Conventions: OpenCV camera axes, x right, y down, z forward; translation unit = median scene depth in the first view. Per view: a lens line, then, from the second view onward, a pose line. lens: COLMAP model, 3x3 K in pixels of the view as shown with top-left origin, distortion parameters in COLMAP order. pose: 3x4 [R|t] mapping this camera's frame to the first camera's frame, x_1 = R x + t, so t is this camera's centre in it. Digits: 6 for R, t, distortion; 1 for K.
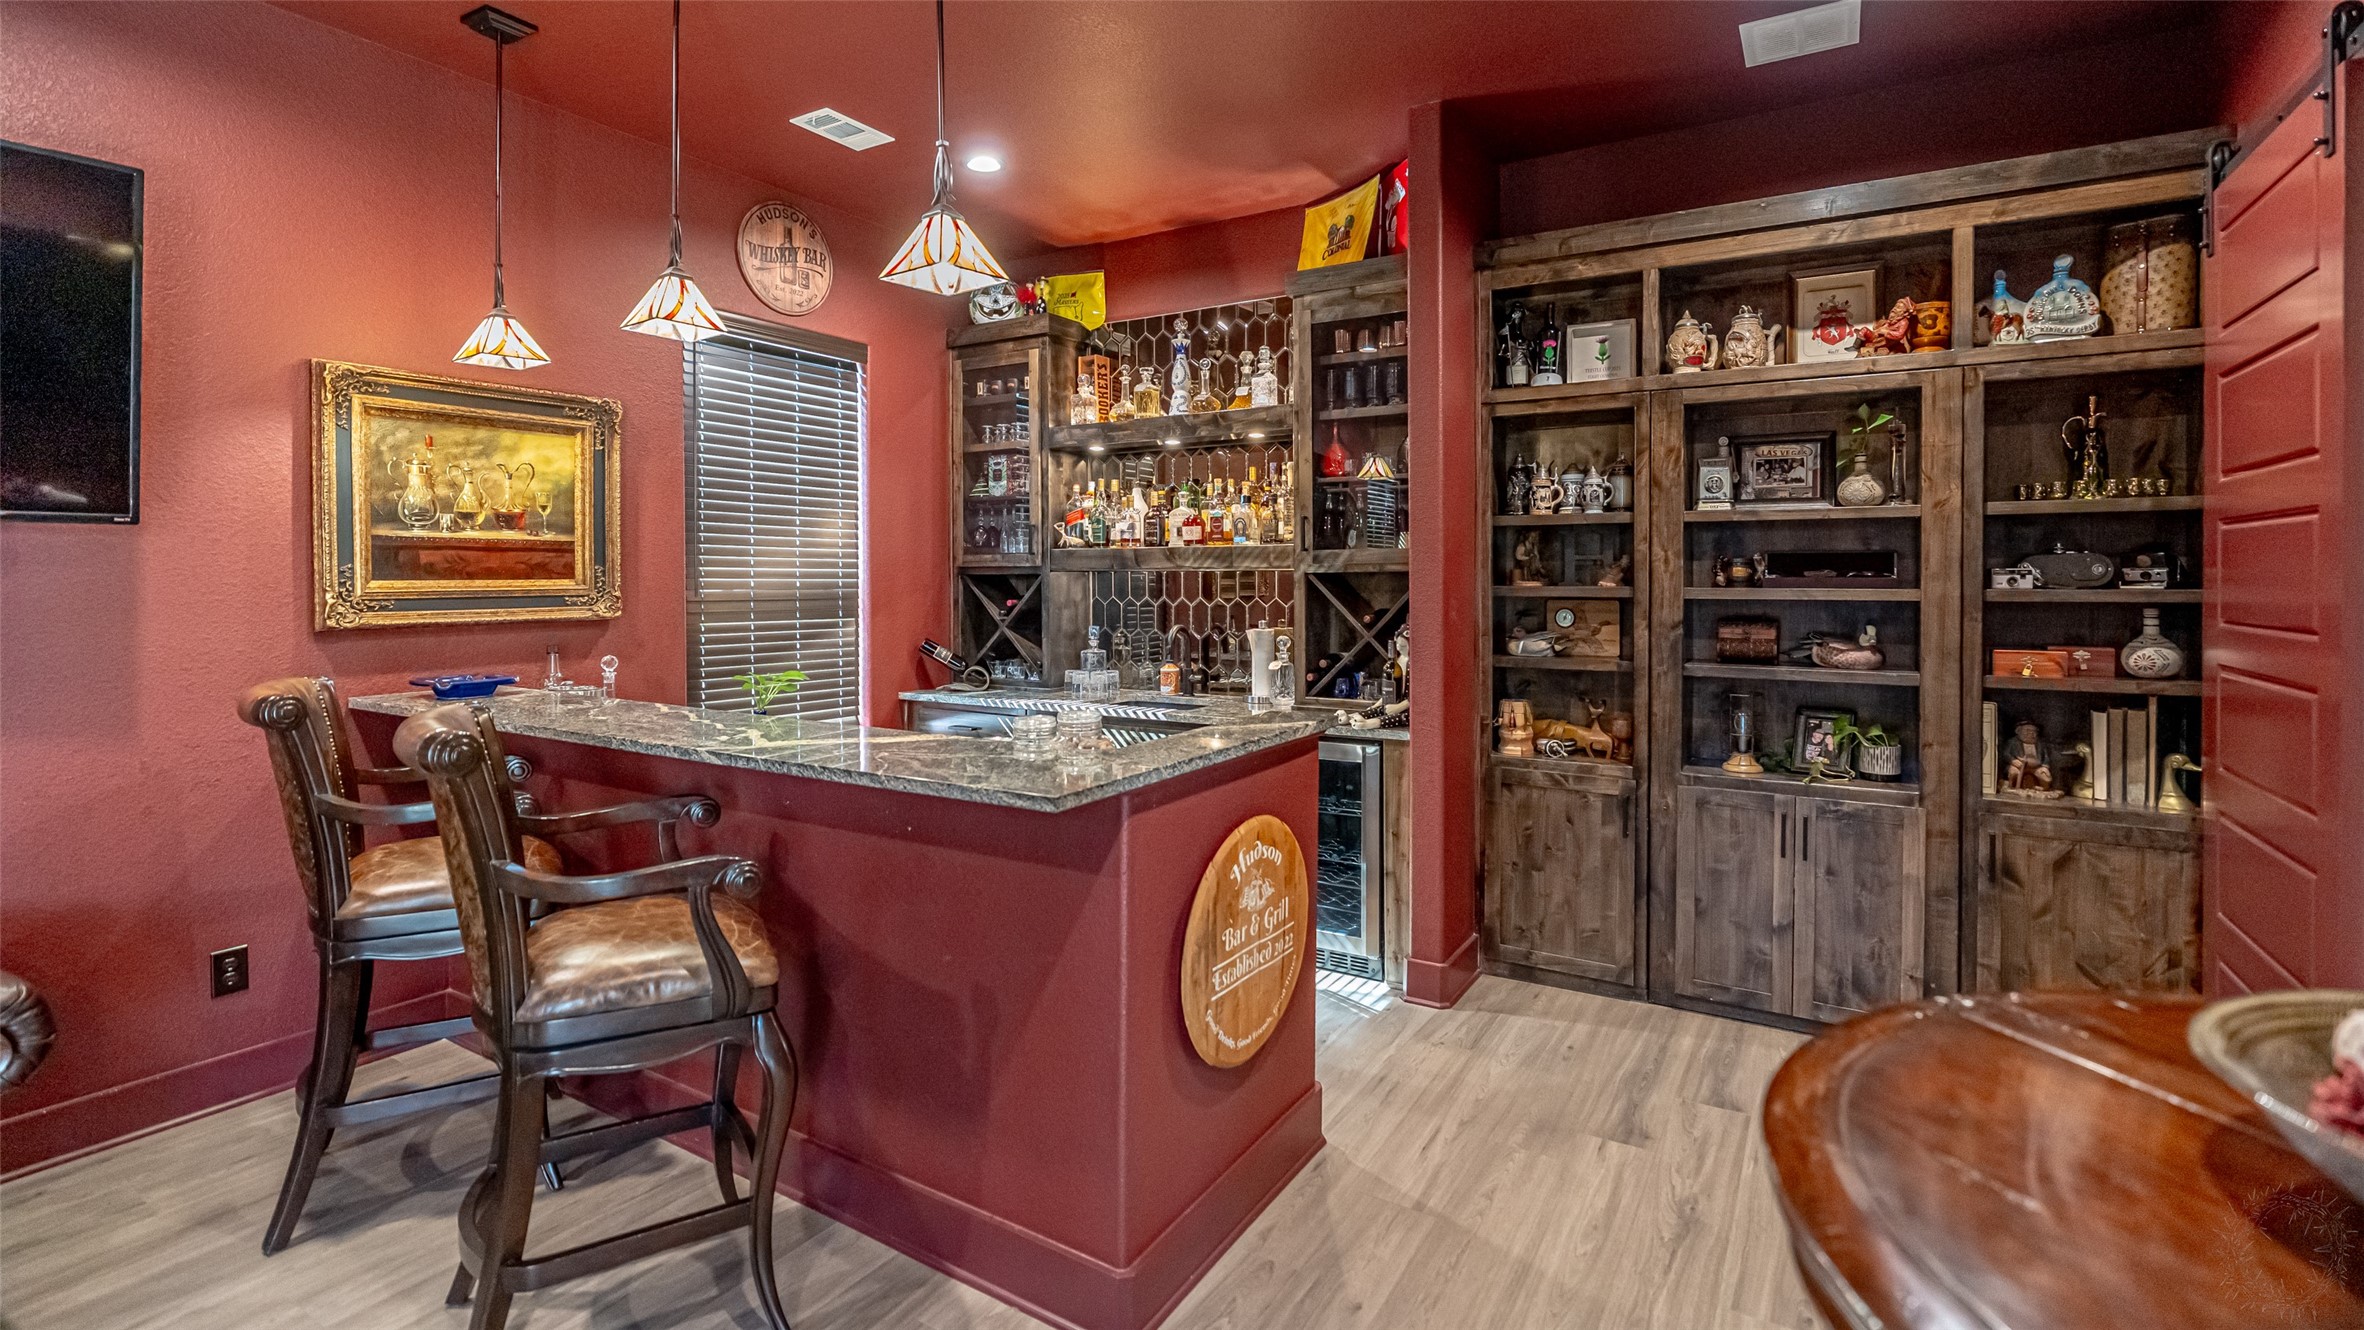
lens RADIAL K [[1098.7, 0, 1188.3], [0, 1098.7, 586.1], [0, 0, 1]] dist [-0.001664, 0.000150]
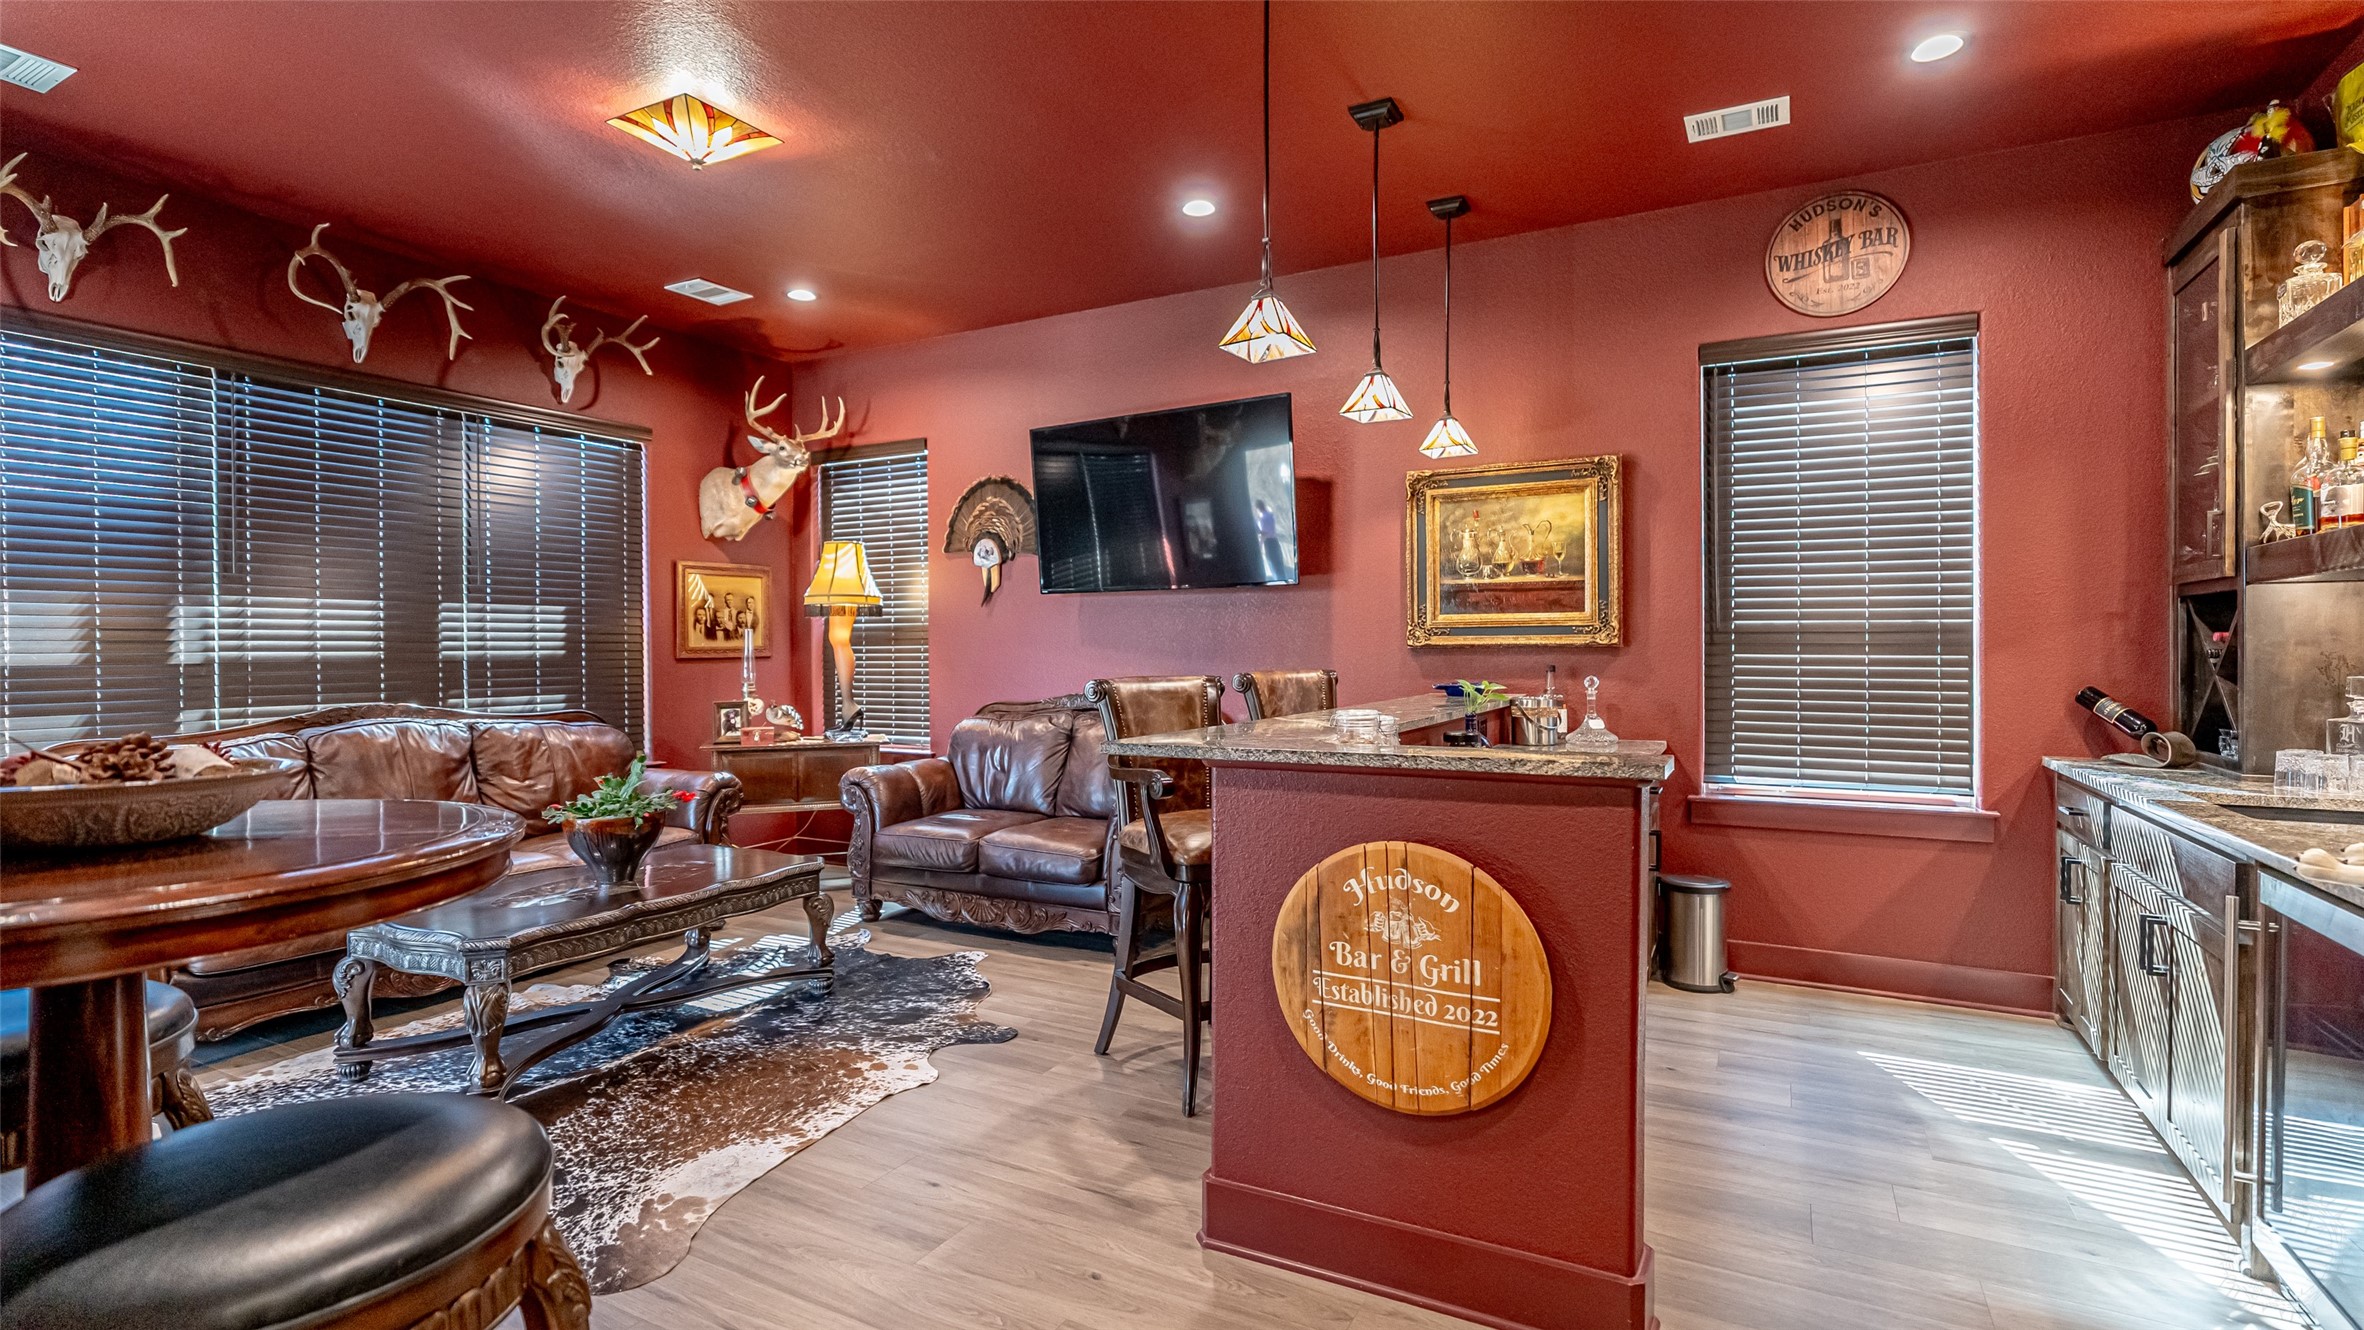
lens RADIAL K [[1085.9, 0, 1185.7], [0, 1085.9, 657.9], [0, 0, 1]] dist [0.000384, 0.000129]
pose [[0.049830, 0.011330, -0.998693, 0.601419], [-0.008687, 0.999903, 0.010910, 0.034600], [0.998720, 0.008132, 0.049923, 0.505485]]
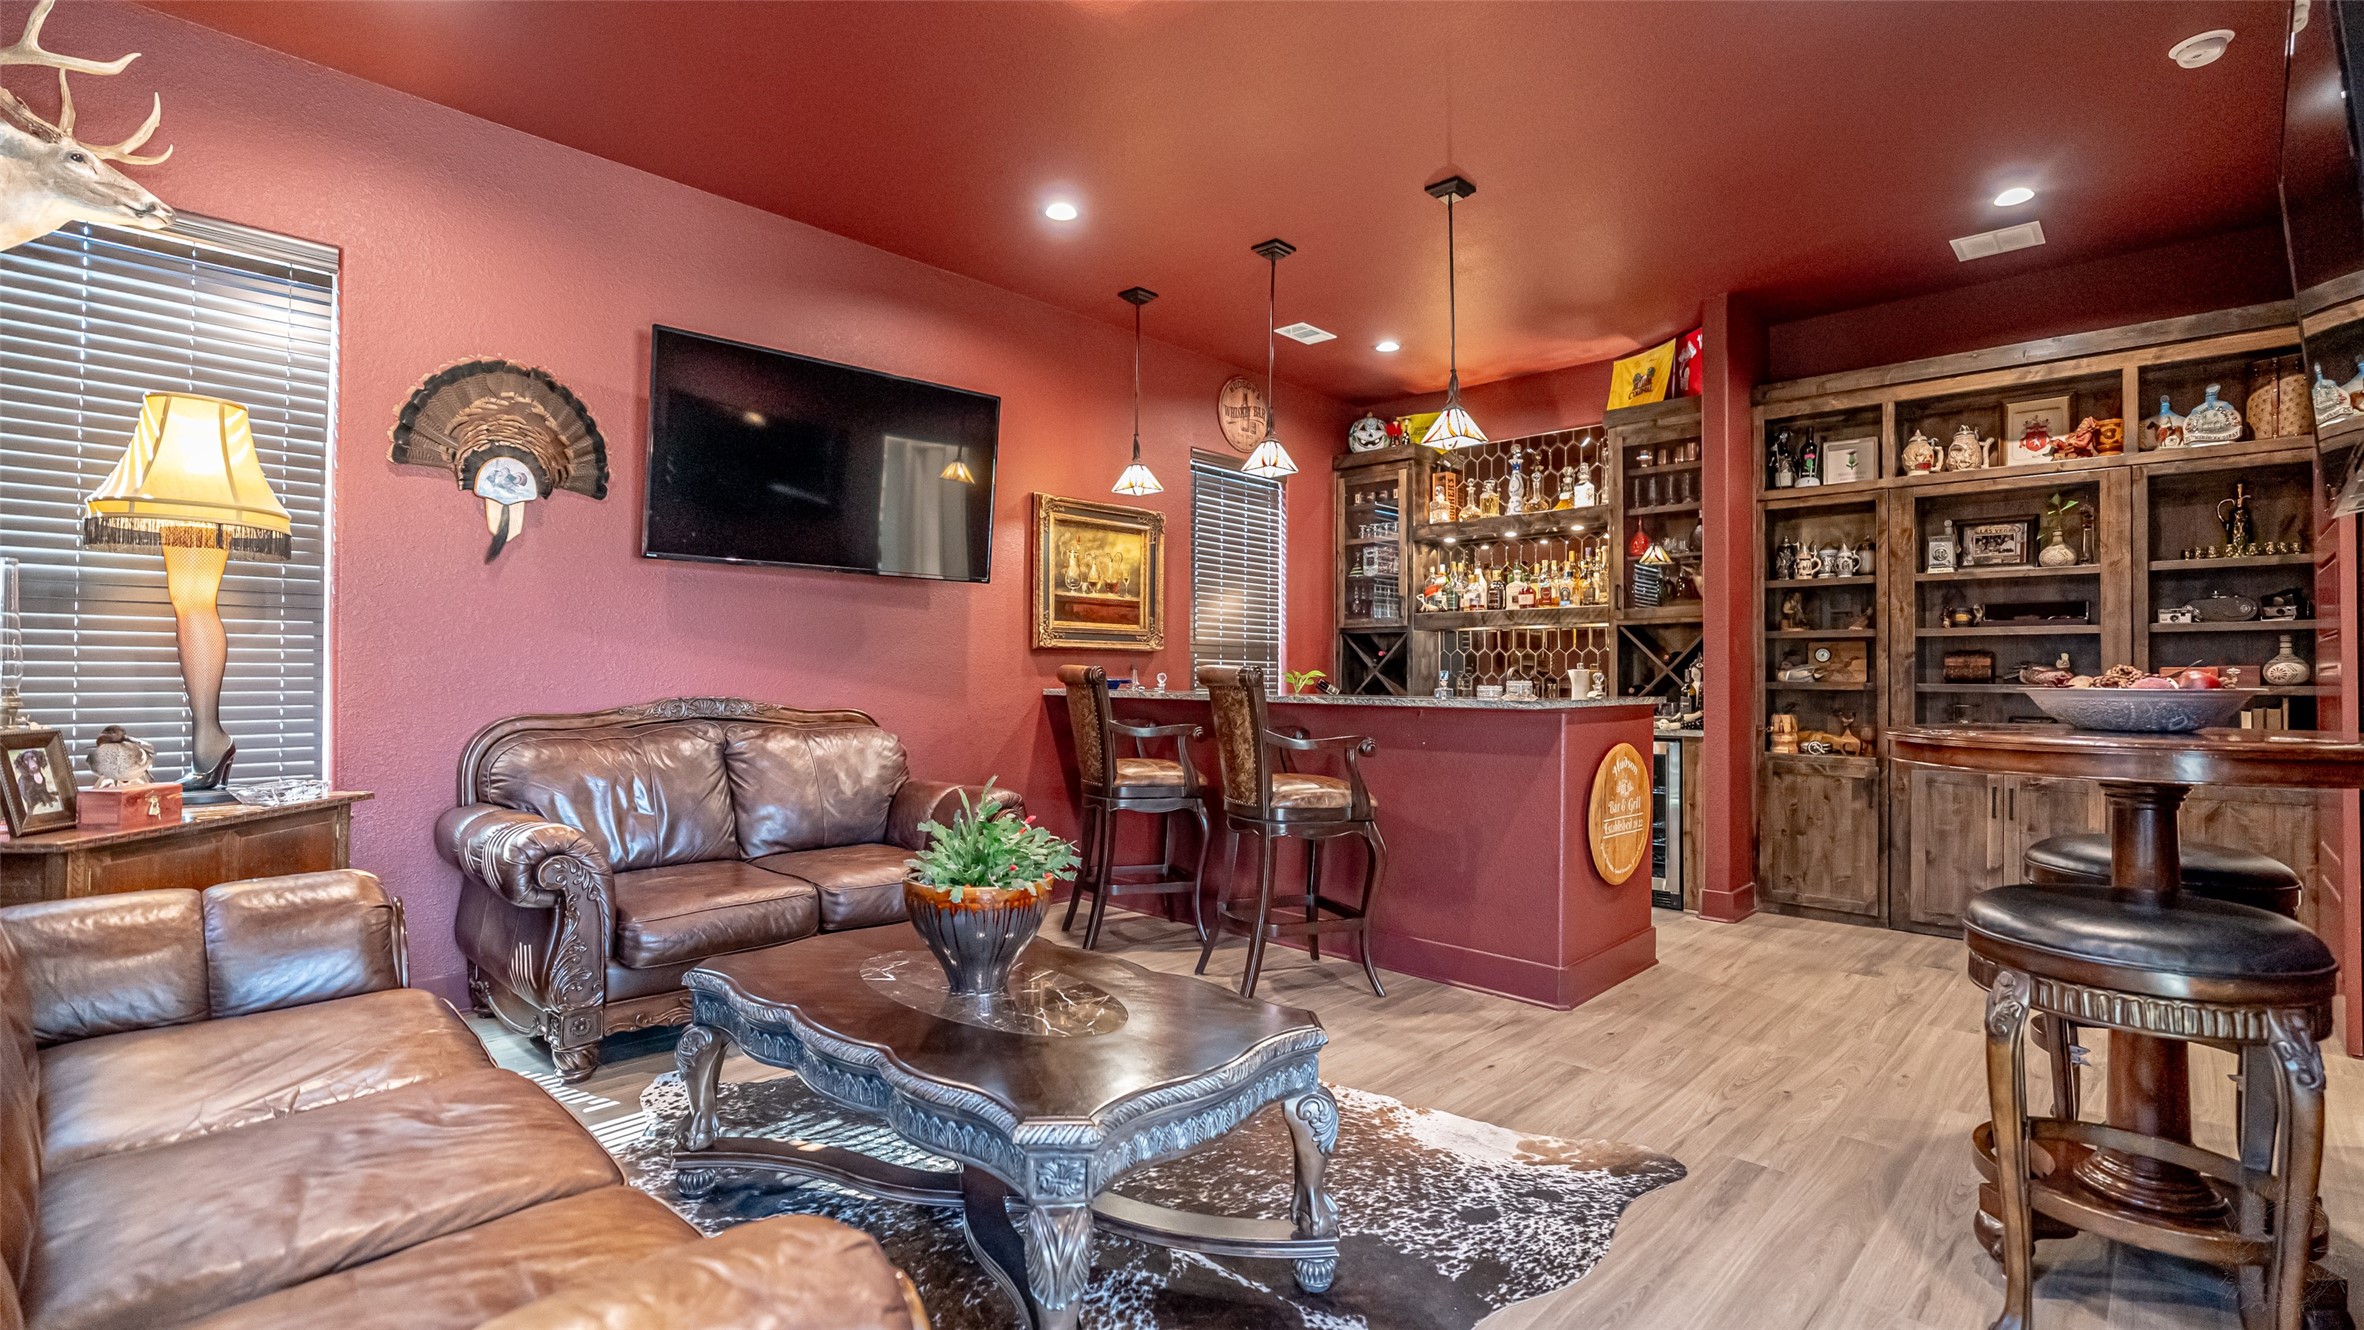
lens RADIAL K [[1099.9, 0, 1182.0], [0, 1099.9, 665.0], [0, 0, 1]] dist [0.000399, 0.000973]
pose [[0.979575, 0.004379, -0.201030, -0.177451], [-0.009207, 0.999691, -0.023091, 0.087172], [0.200867, 0.024470, 0.979313, -0.545174]]
